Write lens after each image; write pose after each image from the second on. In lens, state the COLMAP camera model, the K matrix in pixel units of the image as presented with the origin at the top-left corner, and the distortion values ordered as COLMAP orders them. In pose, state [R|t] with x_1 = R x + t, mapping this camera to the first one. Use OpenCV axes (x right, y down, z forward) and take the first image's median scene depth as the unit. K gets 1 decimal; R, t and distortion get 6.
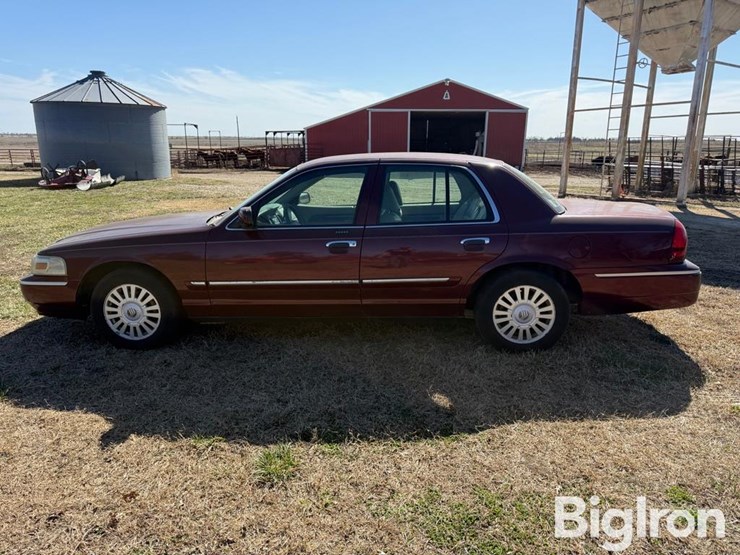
lens RADIAL K [[531.6, 0, 367.2], [0, 531.6, 284.3], [0, 0, 1]] dist [0.056632, -0.055977]
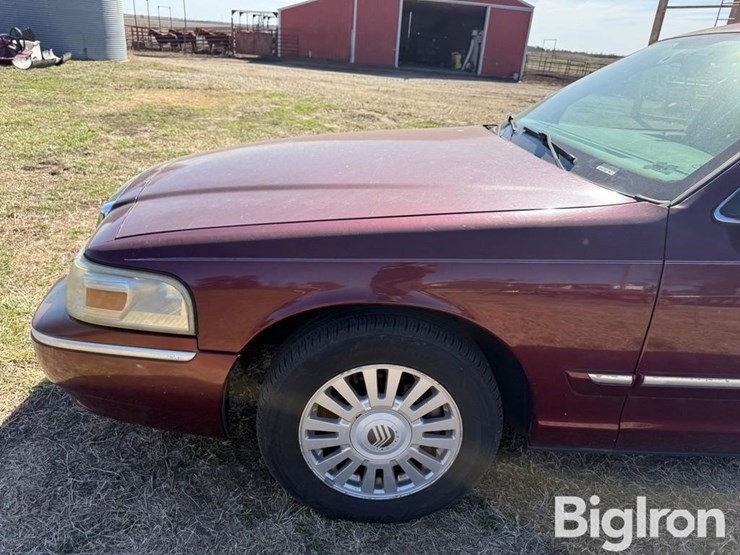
lens RADIAL K [[532.3, 0, 368.5], [0, 532.3, 286.1], [0, 0, 1]] dist [0.003969, -0.004675]
pose [[0.993894, 0.026112, 0.107201, -0.097173], [-0.044569, 0.983811, 0.173577, -0.021045], [-0.100933, -0.177295, 0.978968, 0.134660]]
